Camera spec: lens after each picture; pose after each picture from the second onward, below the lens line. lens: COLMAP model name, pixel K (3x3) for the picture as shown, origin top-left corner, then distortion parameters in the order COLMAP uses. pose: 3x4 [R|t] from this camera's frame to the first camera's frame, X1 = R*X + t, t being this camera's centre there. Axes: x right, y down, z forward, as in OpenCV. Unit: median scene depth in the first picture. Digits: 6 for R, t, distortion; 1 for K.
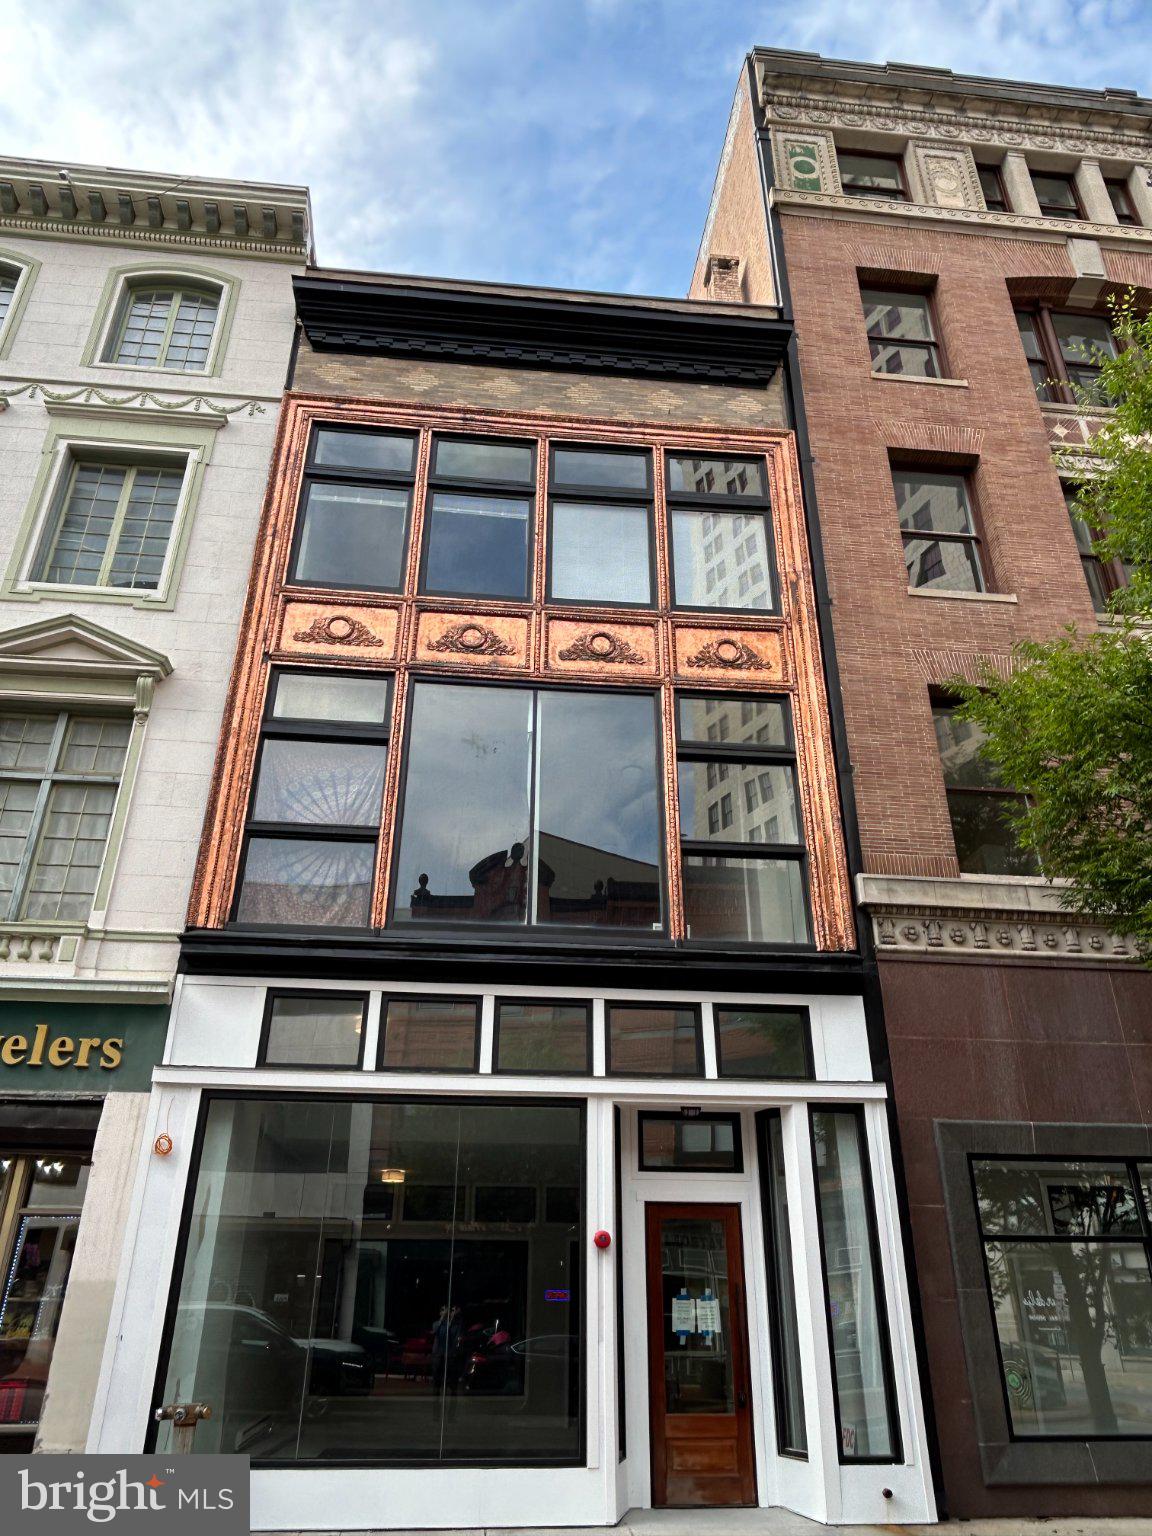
lens RADIAL K [[1054.6, 0, 574.7], [0, 1054.6, 757.5], [0, 0, 1]] dist [0.002741, -0.006605]
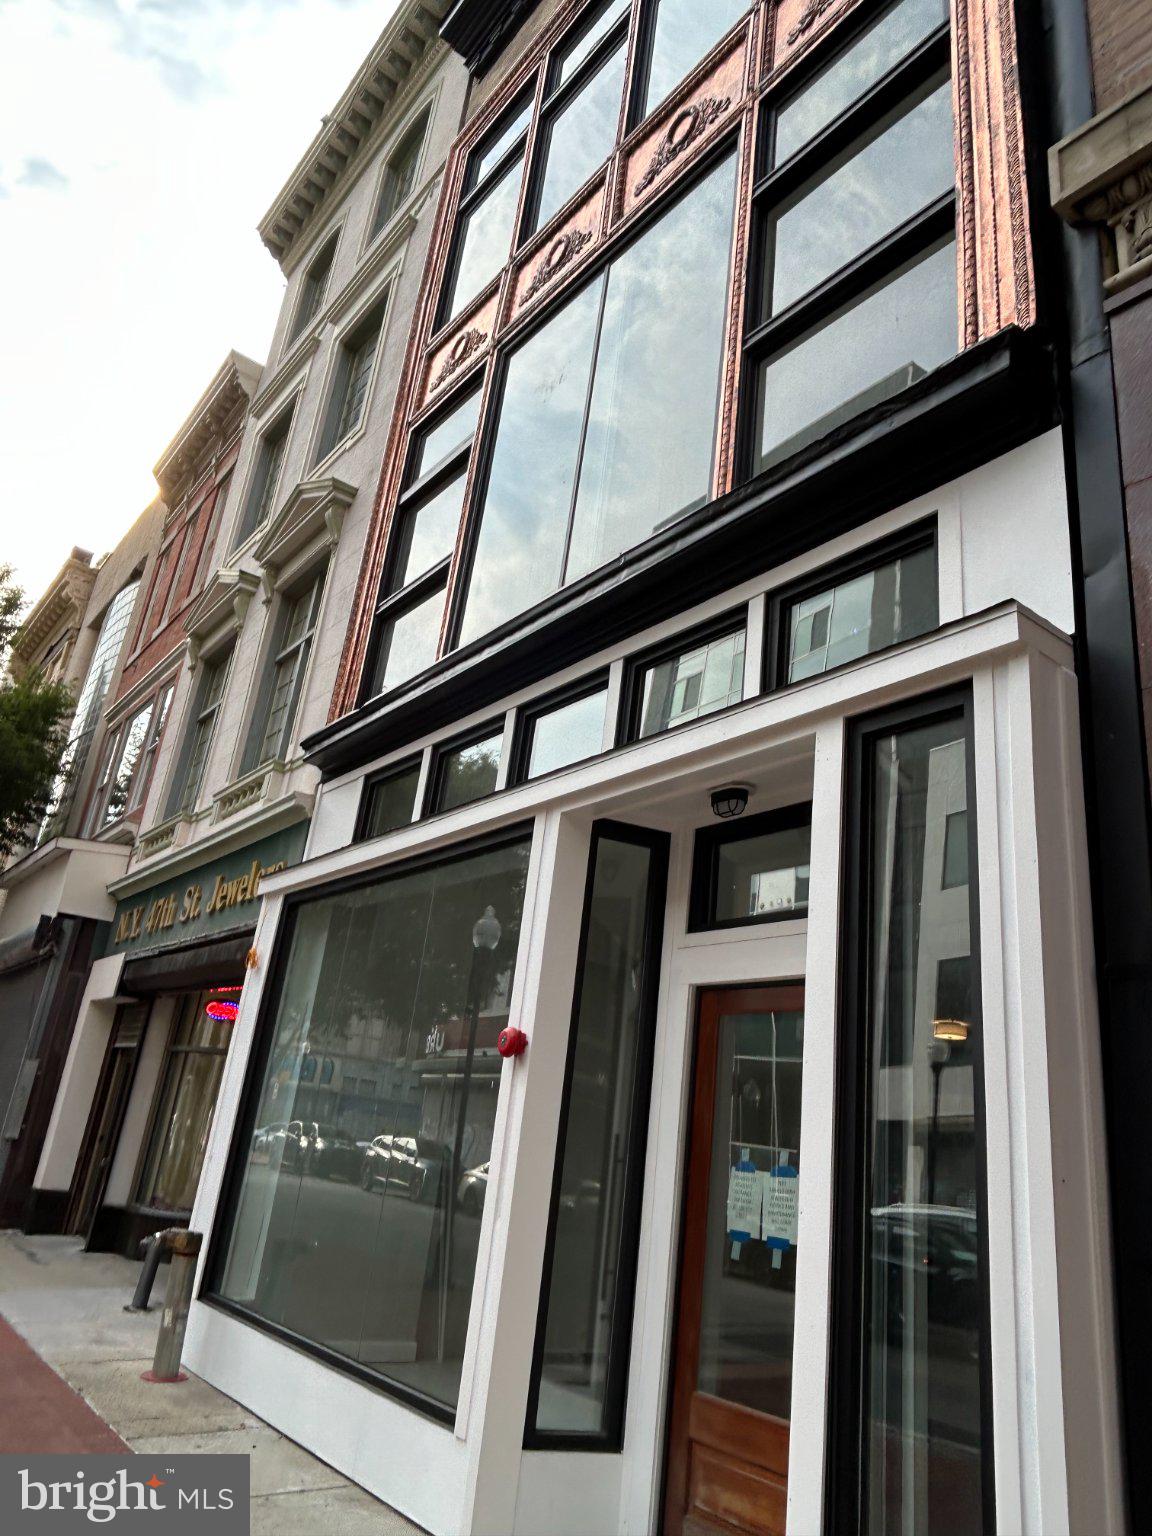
lens RADIAL K [[1054.6, 0, 574.7], [0, 1054.6, 757.5], [0, 0, 1]] dist [0.002741, -0.006605]
pose [[0.524288, -0.253786, -0.812844, 0.401354], [0.289539, 0.950812, -0.110108, 0.289659], [0.800806, -0.177622, 0.571980, 0.552840]]
